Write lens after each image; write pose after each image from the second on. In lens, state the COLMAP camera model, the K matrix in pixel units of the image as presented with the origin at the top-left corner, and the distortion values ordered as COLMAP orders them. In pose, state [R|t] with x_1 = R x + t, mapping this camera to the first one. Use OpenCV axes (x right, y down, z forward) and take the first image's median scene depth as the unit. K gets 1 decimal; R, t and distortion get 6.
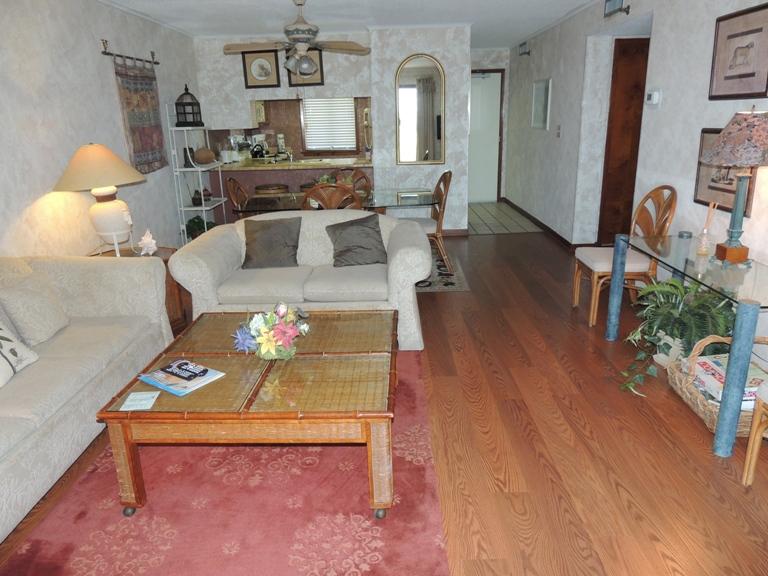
lens RADIAL K [[546.2, 0, 384.0], [0, 546.2, 288.0], [0, 0, 1]] dist [-0.008337, -0.011203]
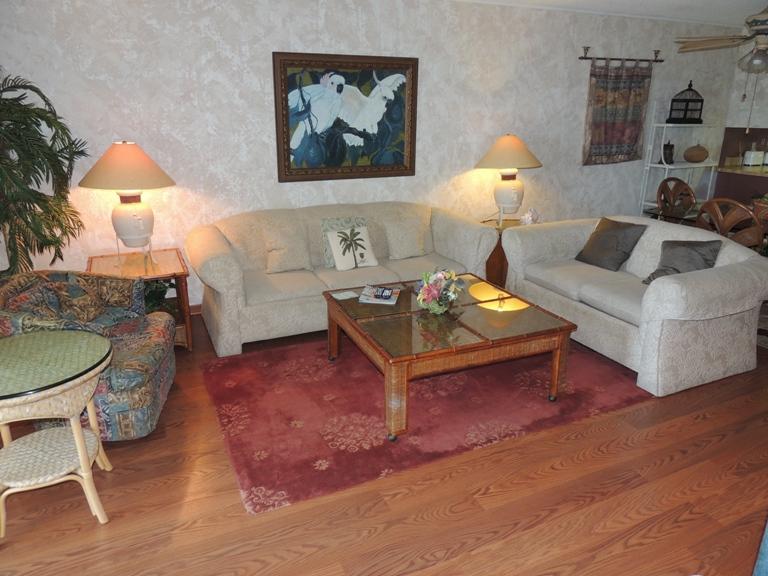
lens RADIAL K [[546.2, 0, 386.3], [0, 546.2, 286.5], [0, 0, 1]] dist [-0.008337, -0.011203]
pose [[0.423049, 0.303251, -0.853855, 0.549055], [-0.280572, 0.939861, 0.194784, -0.094559], [0.861573, 0.157164, 0.482691, 0.173153]]
